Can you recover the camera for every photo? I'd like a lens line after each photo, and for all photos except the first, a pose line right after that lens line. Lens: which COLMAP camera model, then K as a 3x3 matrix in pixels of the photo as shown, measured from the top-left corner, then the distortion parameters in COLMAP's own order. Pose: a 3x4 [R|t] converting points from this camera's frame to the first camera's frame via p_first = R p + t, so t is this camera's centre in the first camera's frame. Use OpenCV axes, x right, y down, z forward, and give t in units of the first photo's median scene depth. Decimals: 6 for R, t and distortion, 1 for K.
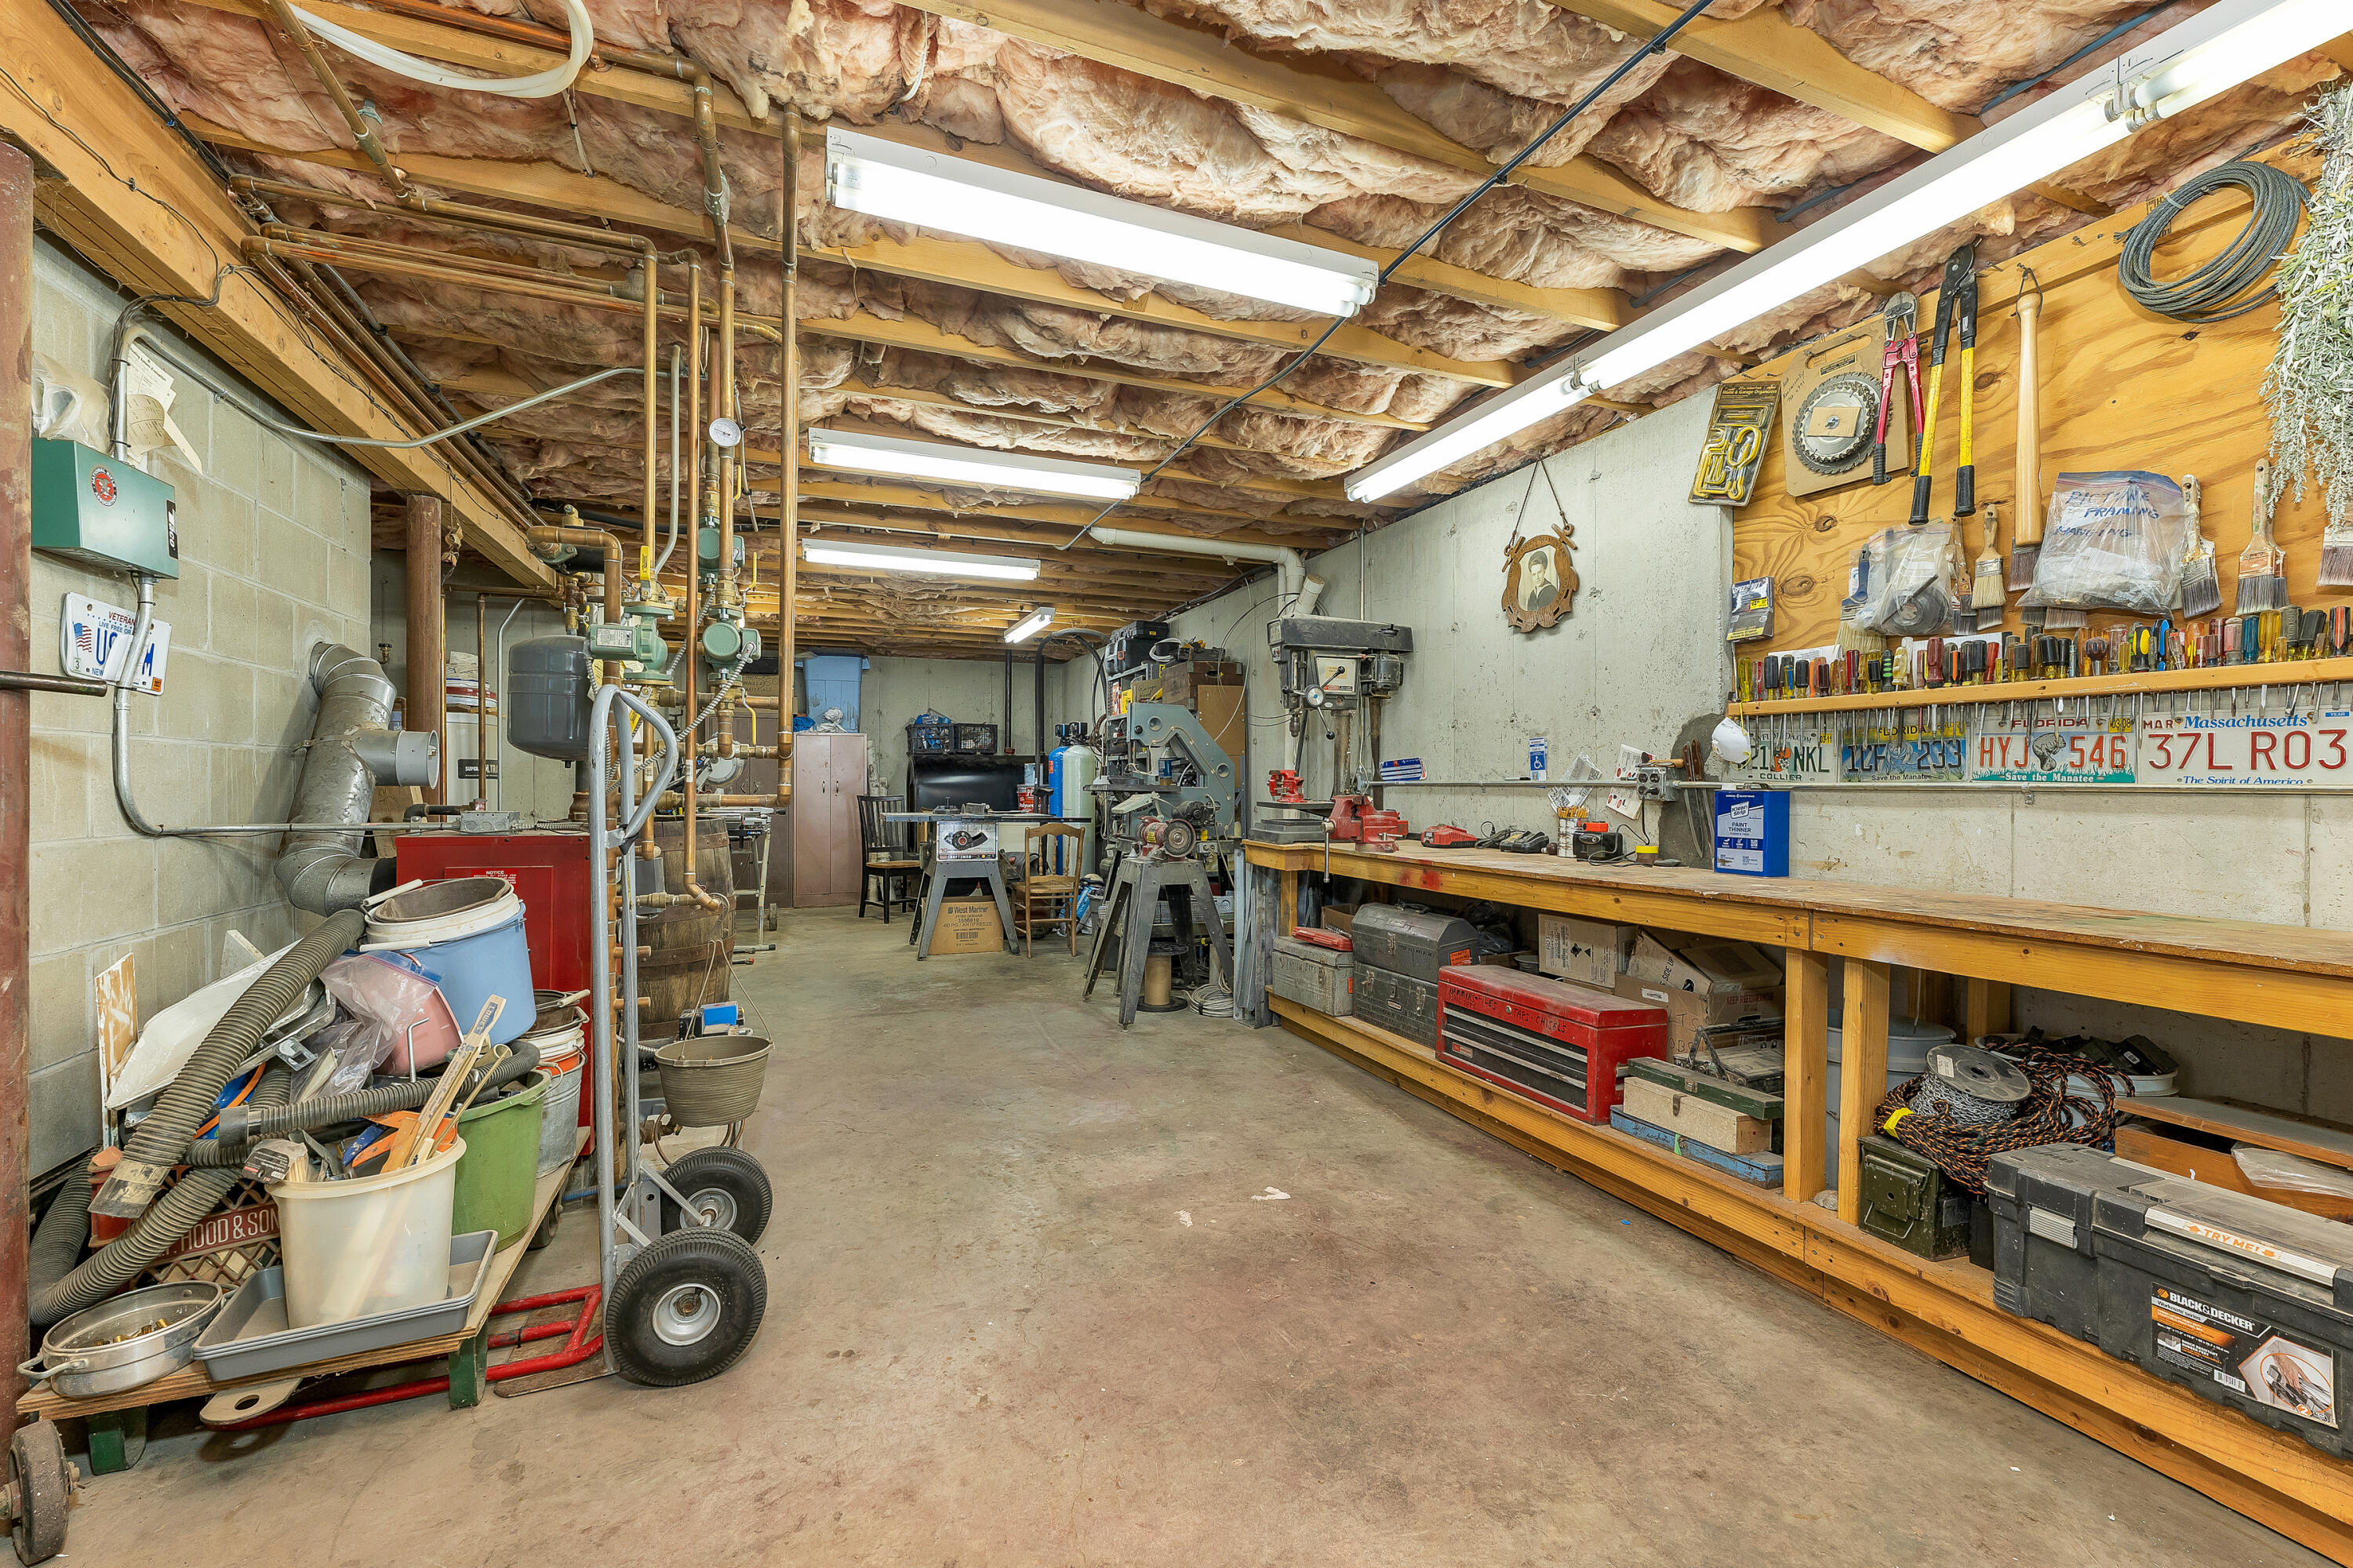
lens RADIAL K [[967.2, 0, 1152.5], [0, 967.2, 800.7], [0, 0, 1]] dist [-0.001380, -0.000506]
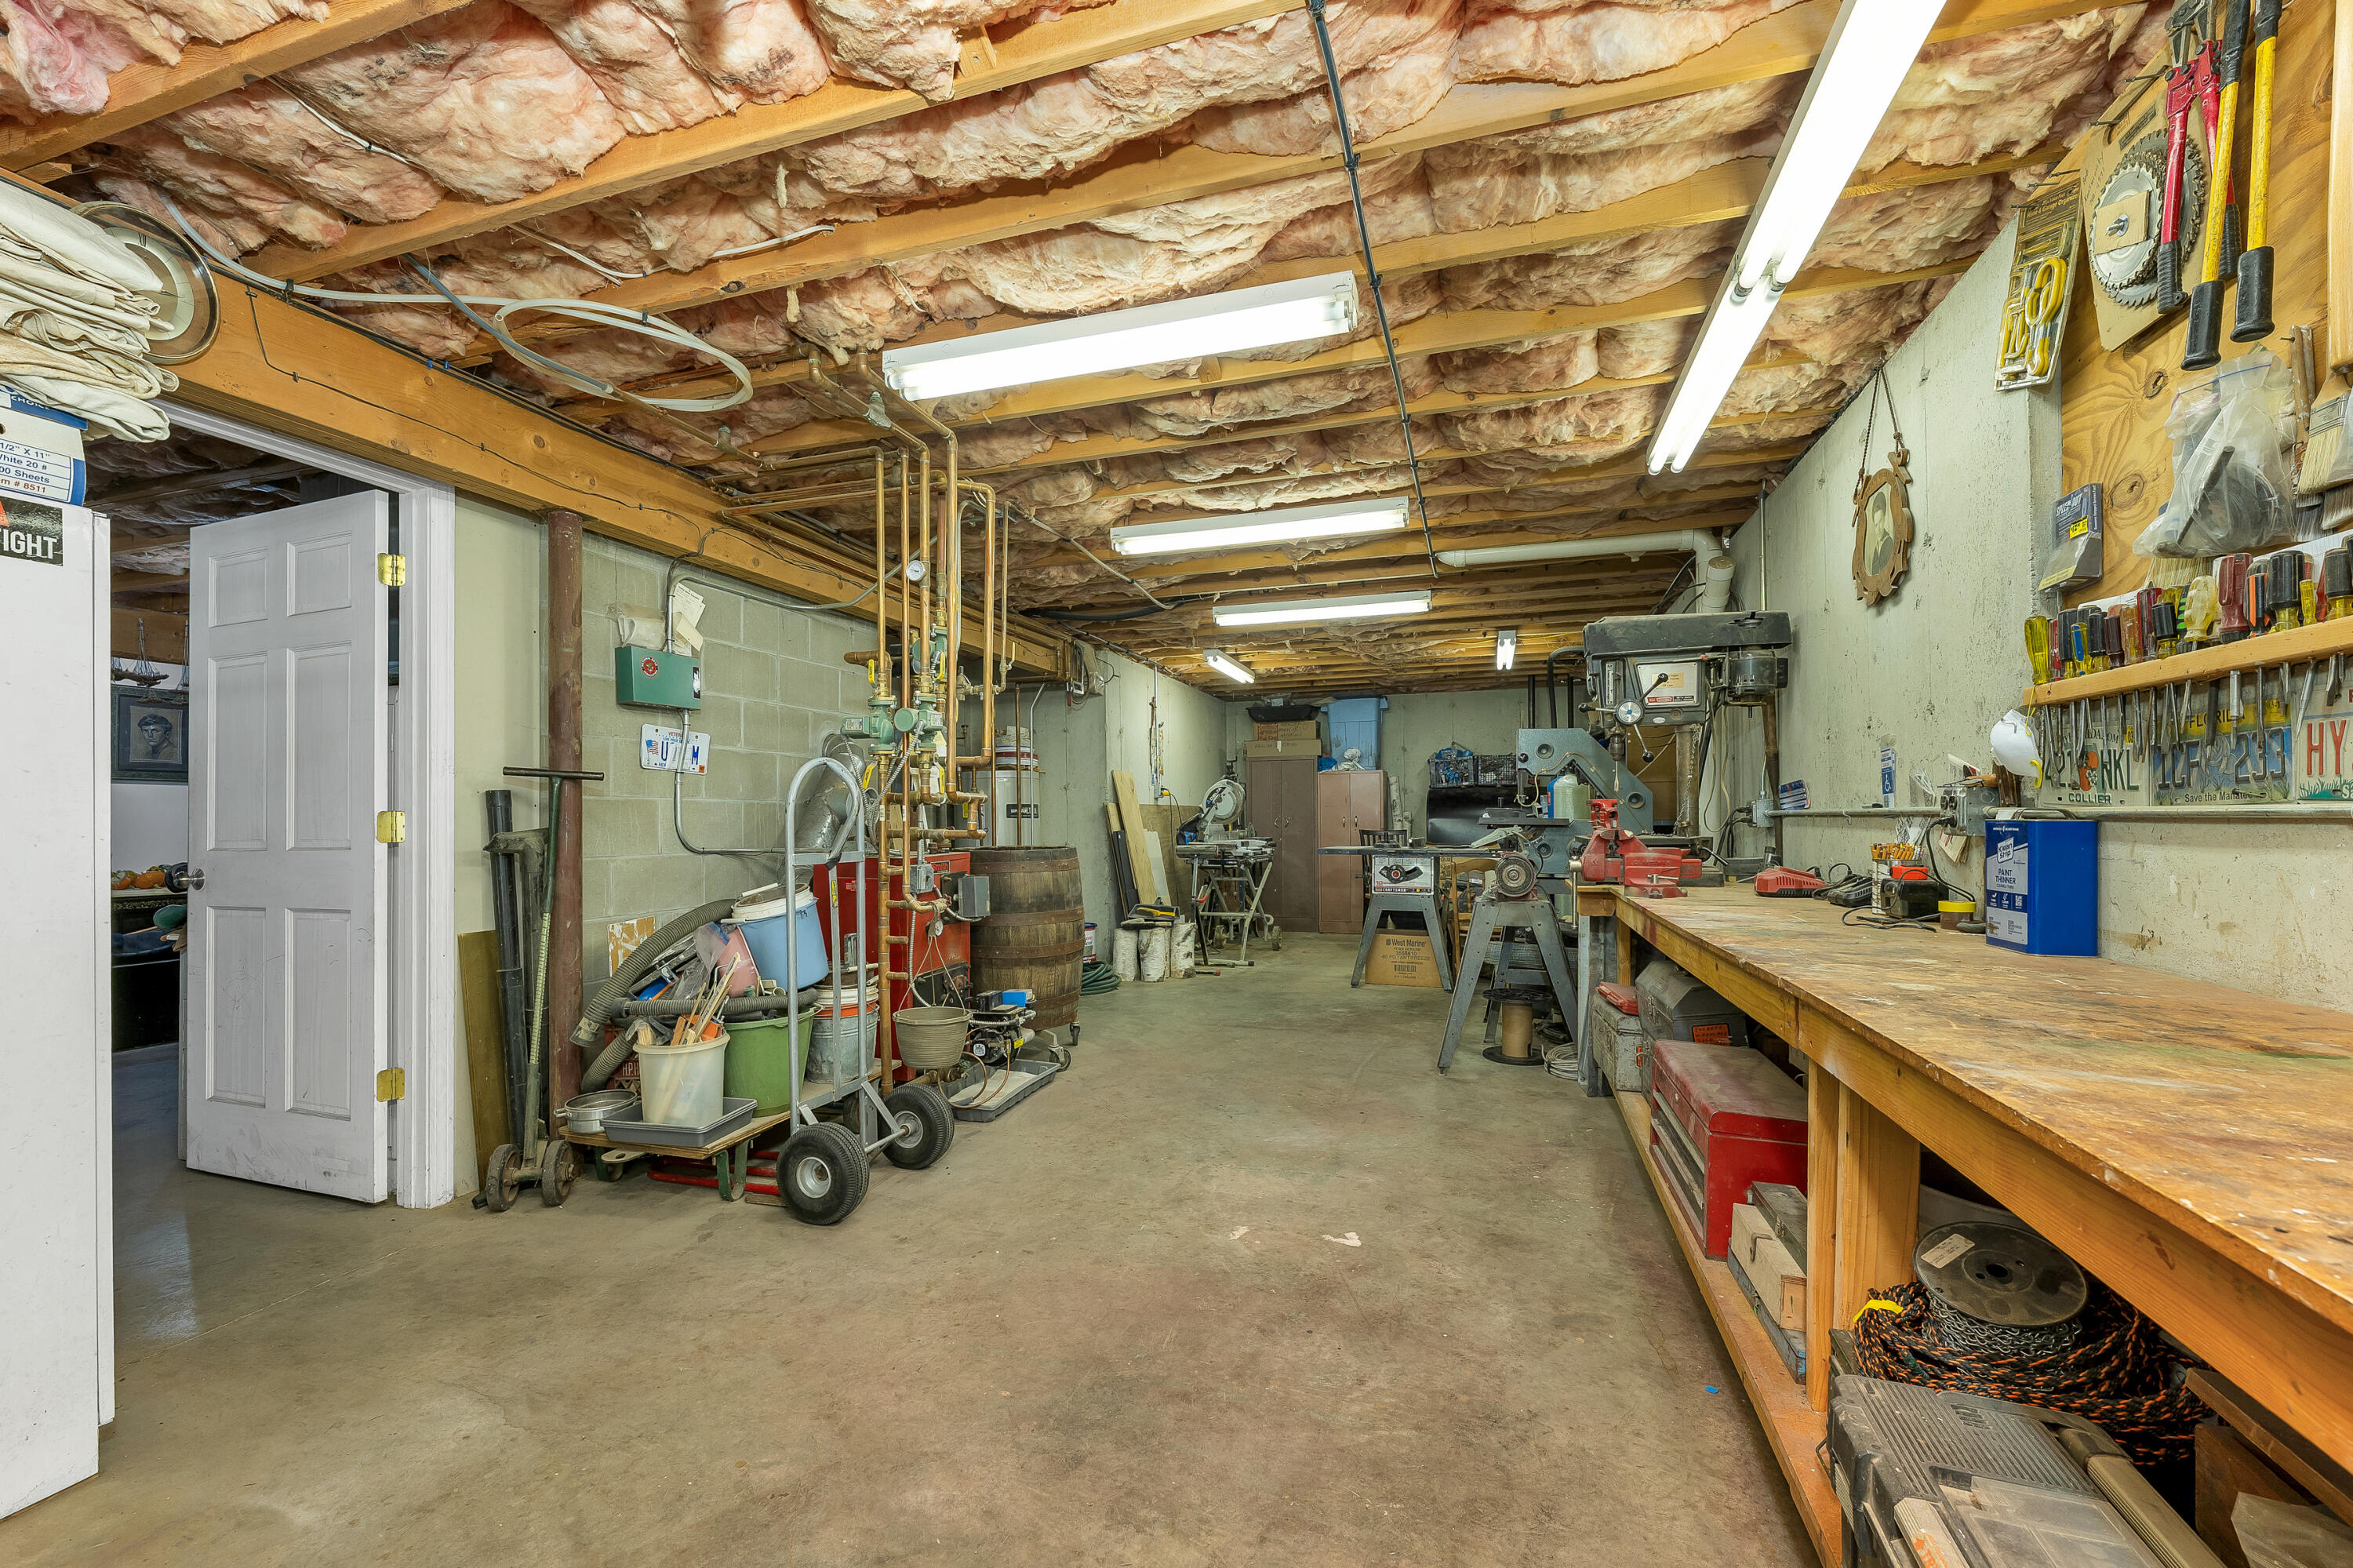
lens RADIAL K [[967.2, 0, 1146.6], [0, 967.2, 830.6], [0, 0, 1]] dist [-0.001380, -0.000506]
pose [[0.767496, -0.001723, -0.641051, 0.543802], [-0.000835, 0.999993, -0.003687, -0.000694], [0.641053, 0.003365, 0.767489, 0.110908]]
